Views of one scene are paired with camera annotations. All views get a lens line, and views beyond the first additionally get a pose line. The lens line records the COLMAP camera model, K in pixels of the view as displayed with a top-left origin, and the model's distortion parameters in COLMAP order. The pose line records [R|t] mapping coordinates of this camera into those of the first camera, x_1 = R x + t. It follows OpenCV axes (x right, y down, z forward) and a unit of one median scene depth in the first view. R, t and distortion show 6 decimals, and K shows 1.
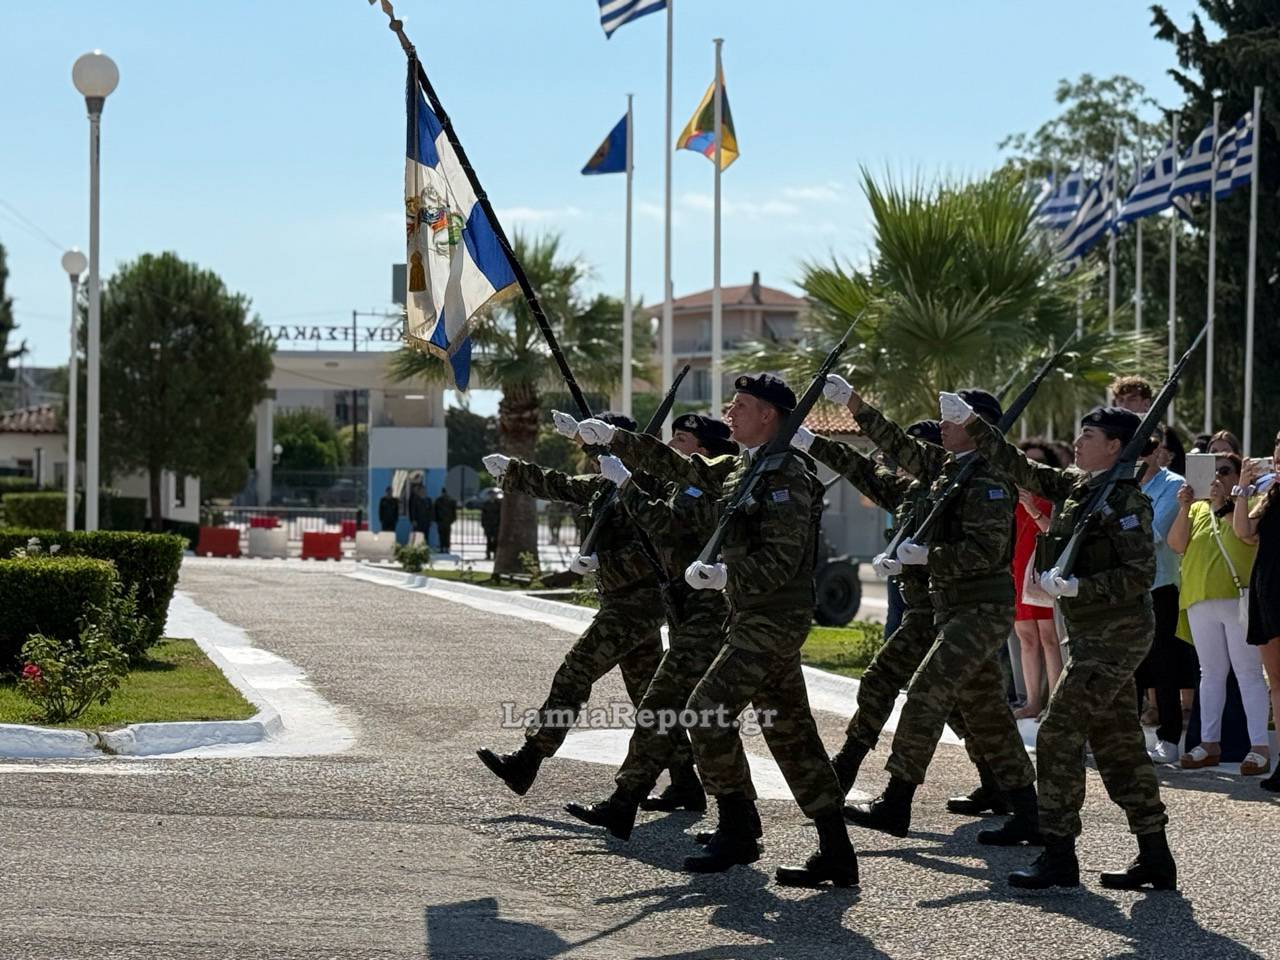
lens RADIAL K [[2943.2, 0, 674.0], [0, 2943.2, 423.0], [0, 0, 1]] dist [0.127519, 0.000000]
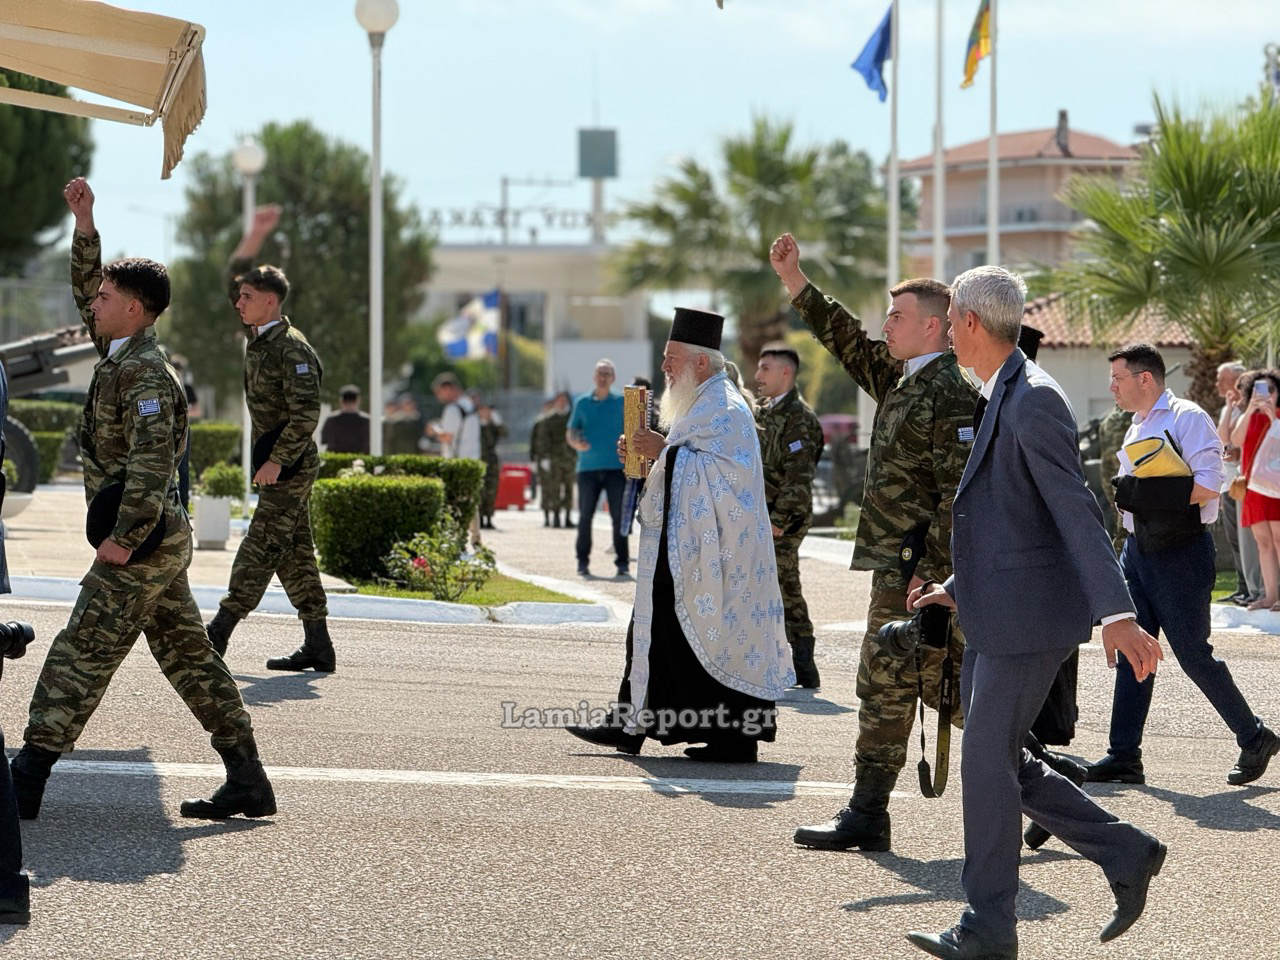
lens RADIAL K [[4468.5, 0, 648.0], [0, 4468.5, 488.3], [0, 0, 1]] dist [0.299374, 0.000000]
pose [[0.997770, -0.006431, -0.066442, -0.000199], [0.008898, 0.999279, 0.036904, -0.009719], [0.066157, -0.037413, 0.997108, -0.563329]]
